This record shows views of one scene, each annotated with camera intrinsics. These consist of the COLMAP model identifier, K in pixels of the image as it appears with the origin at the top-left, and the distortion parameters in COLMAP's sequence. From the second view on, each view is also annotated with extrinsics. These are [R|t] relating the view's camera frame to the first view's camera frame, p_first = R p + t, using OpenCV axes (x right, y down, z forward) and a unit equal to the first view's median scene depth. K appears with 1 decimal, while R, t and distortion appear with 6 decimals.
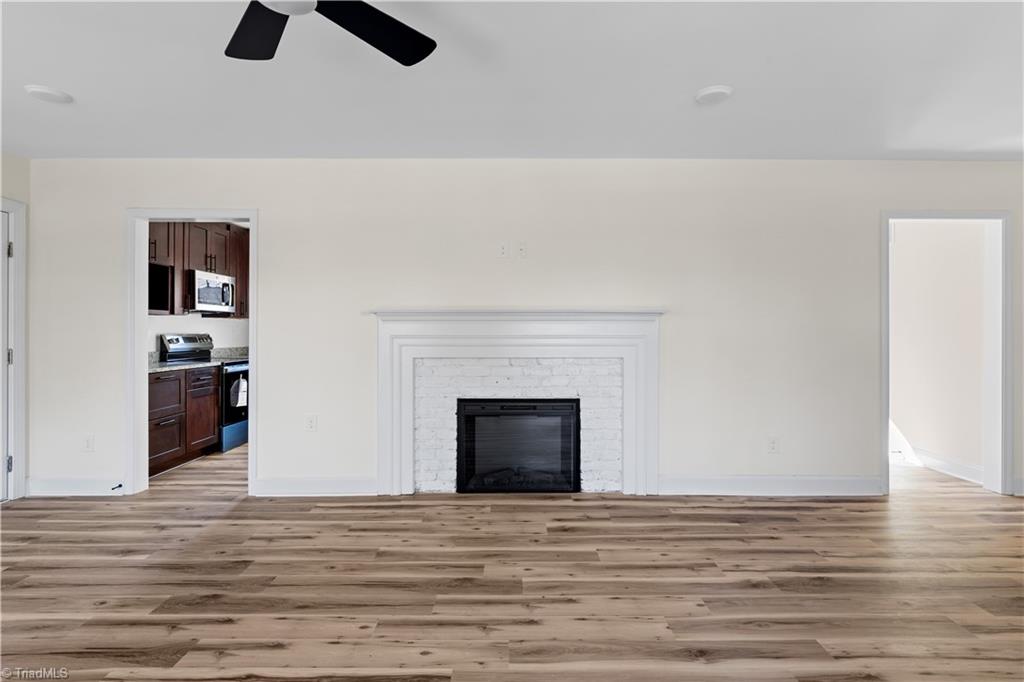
lens RADIAL K [[522.3, 0, 513.5], [0, 522.3, 329.0], [0, 0, 1]] dist [0.000322, 0.000879]
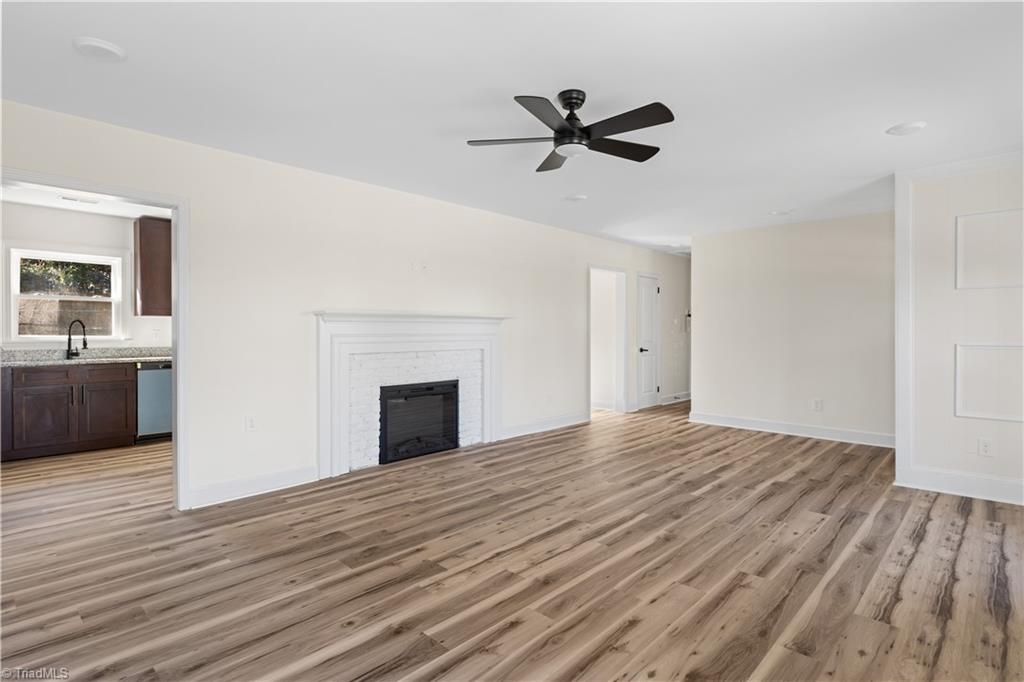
lens RADIAL K [[512.9, 0, 521.0], [0, 512.9, 334.2], [0, 0, 1]] dist [0.002080, 0.000621]
pose [[0.686186, -0.005009, 0.727409, -0.893109], [-0.004827, 0.999923, 0.011439, -0.002235], [-0.727410, -0.011361, 0.686109, -0.049761]]
